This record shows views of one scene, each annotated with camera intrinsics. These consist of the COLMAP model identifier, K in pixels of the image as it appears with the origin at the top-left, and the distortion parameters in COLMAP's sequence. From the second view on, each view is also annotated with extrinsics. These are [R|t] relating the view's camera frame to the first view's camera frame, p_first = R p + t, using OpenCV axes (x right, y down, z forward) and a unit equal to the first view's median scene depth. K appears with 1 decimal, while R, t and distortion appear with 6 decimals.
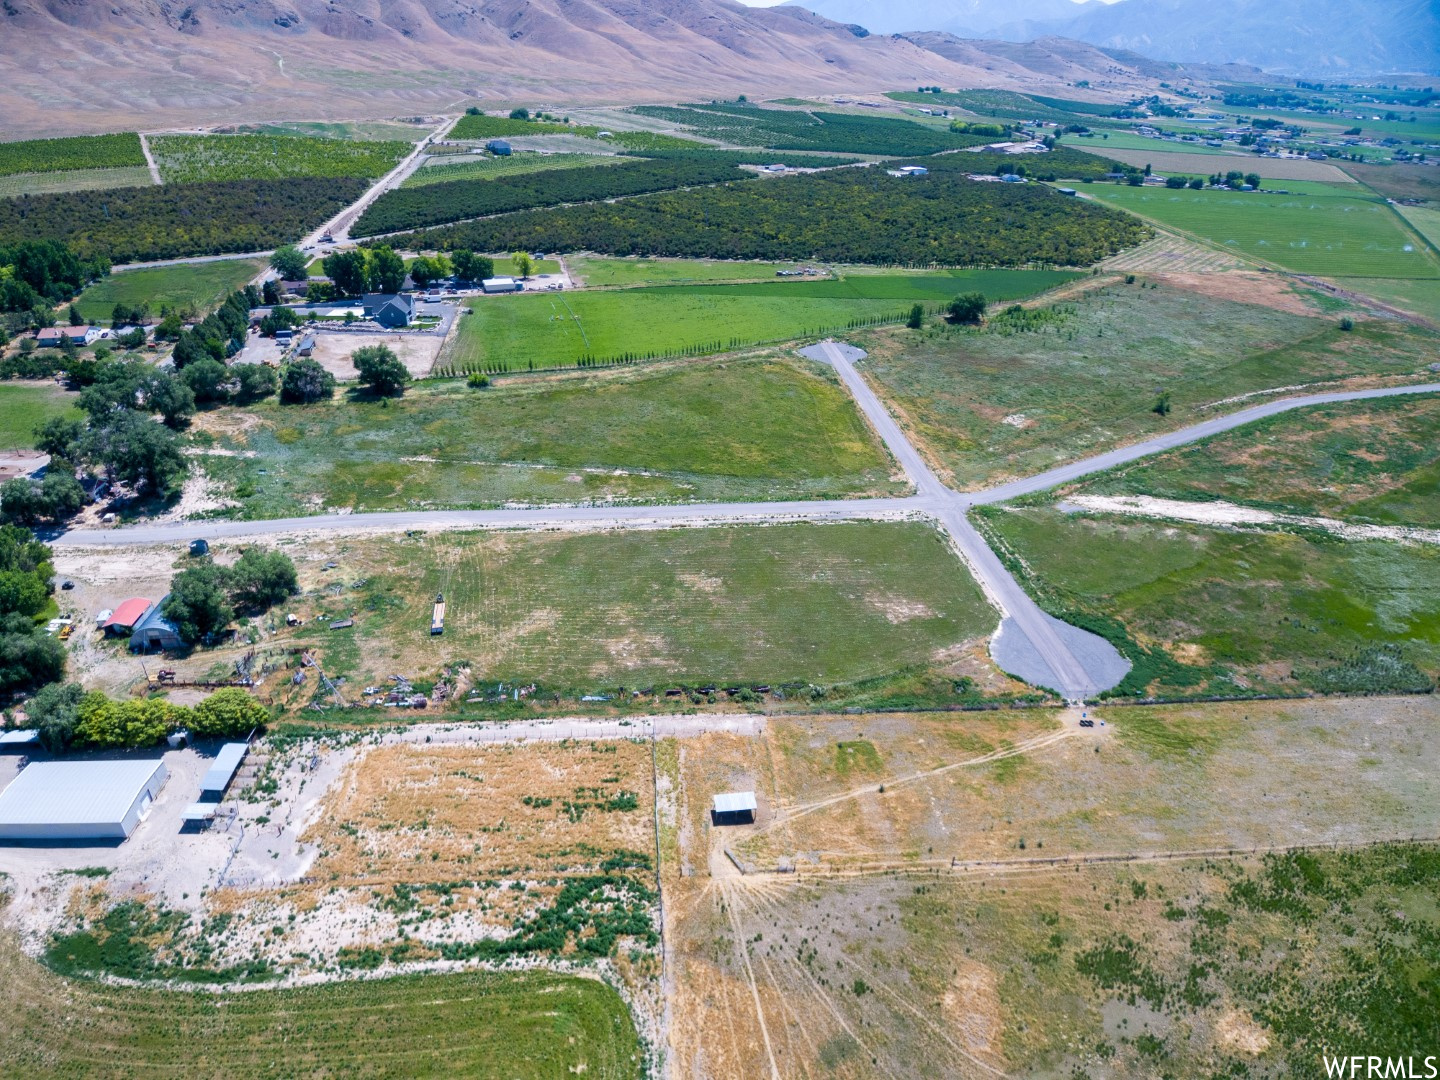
lens RADIAL K [[860.2, 0, 688.2], [0, 860.2, 566.1], [0, 0, 1]] dist [0.089327, -0.119799]
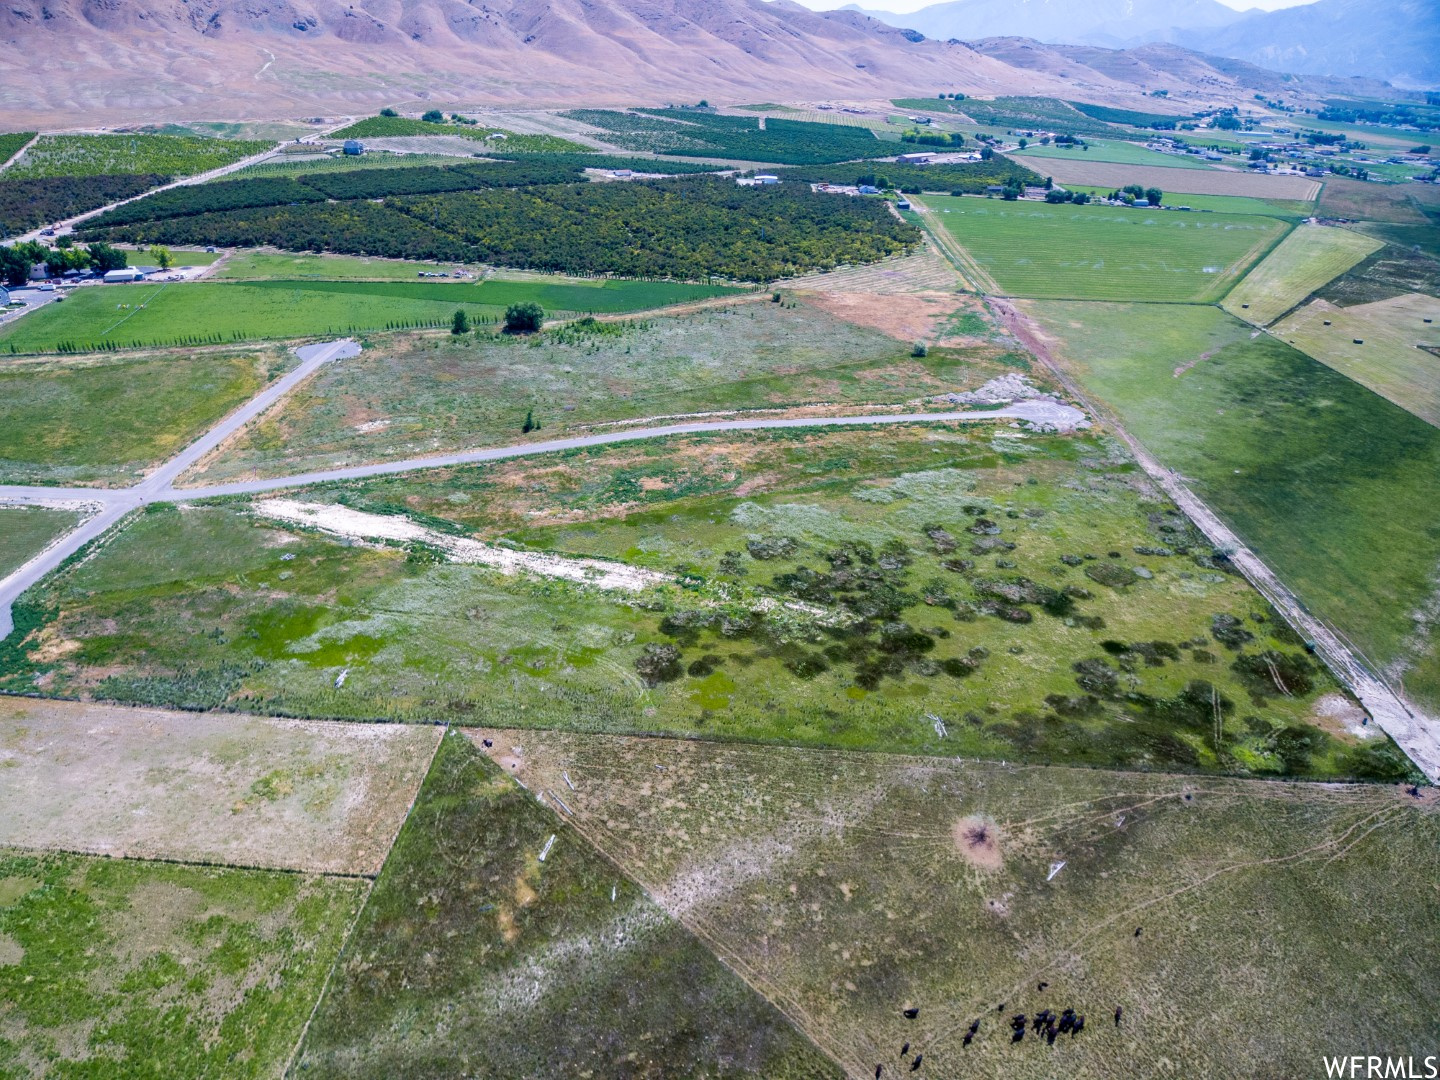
lens RADIAL K [[860.2, 0, 688.2], [0, 860.2, 566.1], [0, 0, 1]] dist [0.089327, -0.119799]
pose [[0.988738, 0.079341, -0.126893, 0.366621], [-0.079686, 0.996817, 0.002360, -0.015360], [0.126677, 0.007778, 0.991914, 0.019213]]
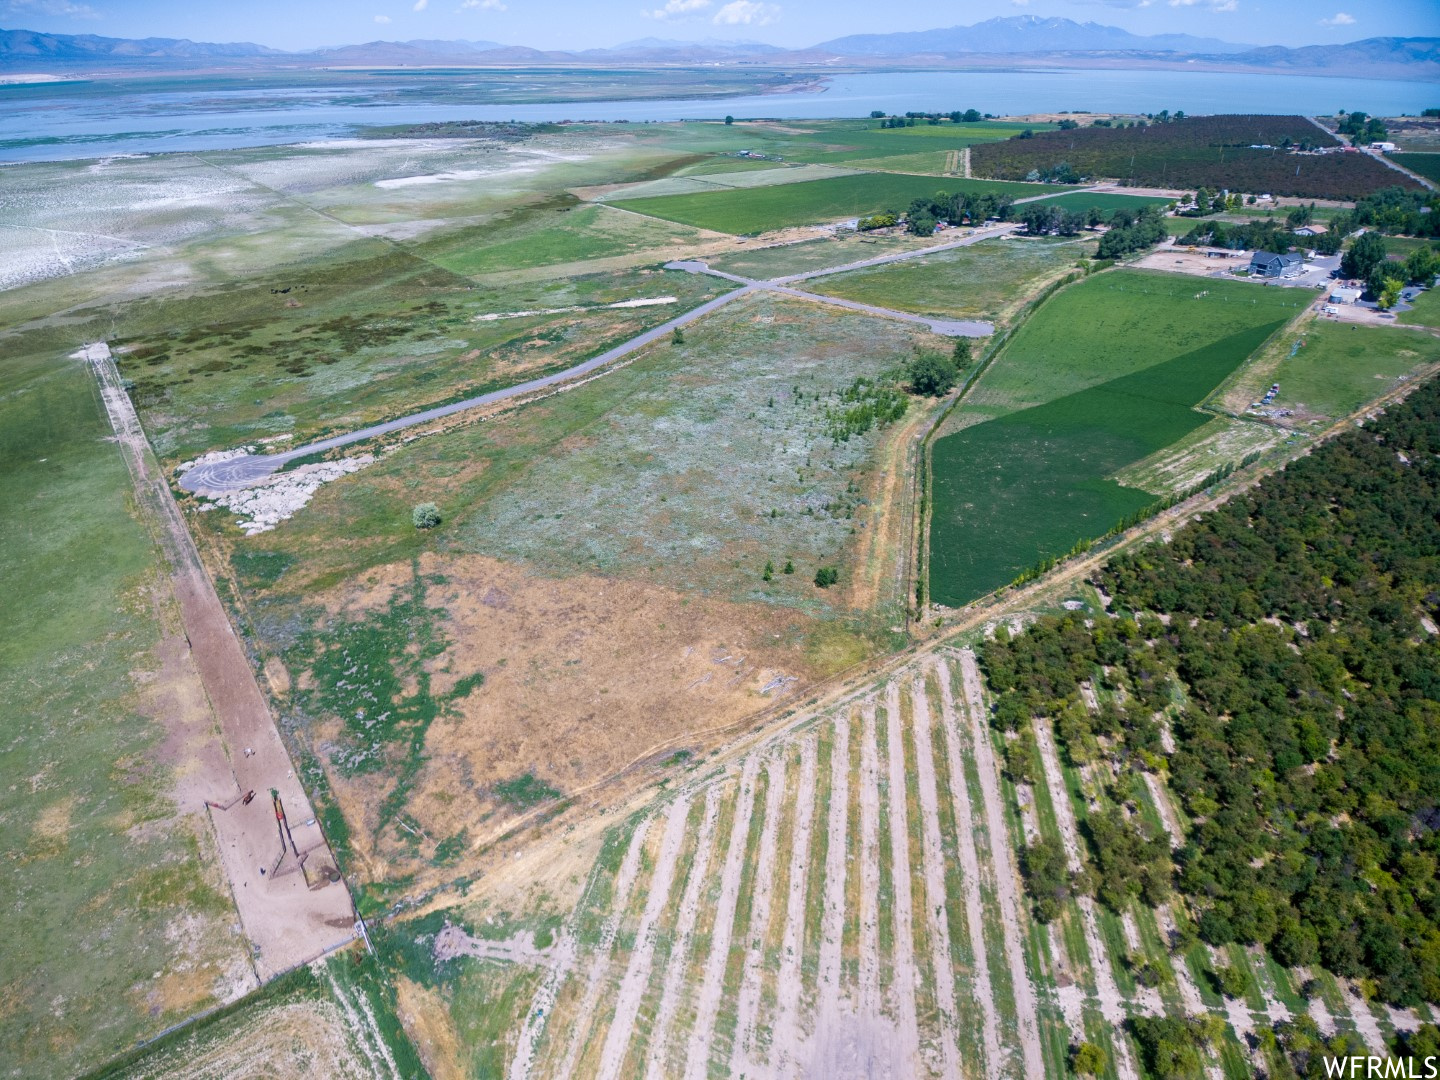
lens RADIAL K [[860.2, 0, 688.2], [0, 860.2, 566.1], [0, 0, 1]] dist [0.089327, -0.119799]
pose [[-0.862887, 0.259354, -0.433777, 0.488454], [-0.244952, 0.536125, 0.807817, -0.427717], [0.442069, 0.803309, -0.399086, 0.748550]]
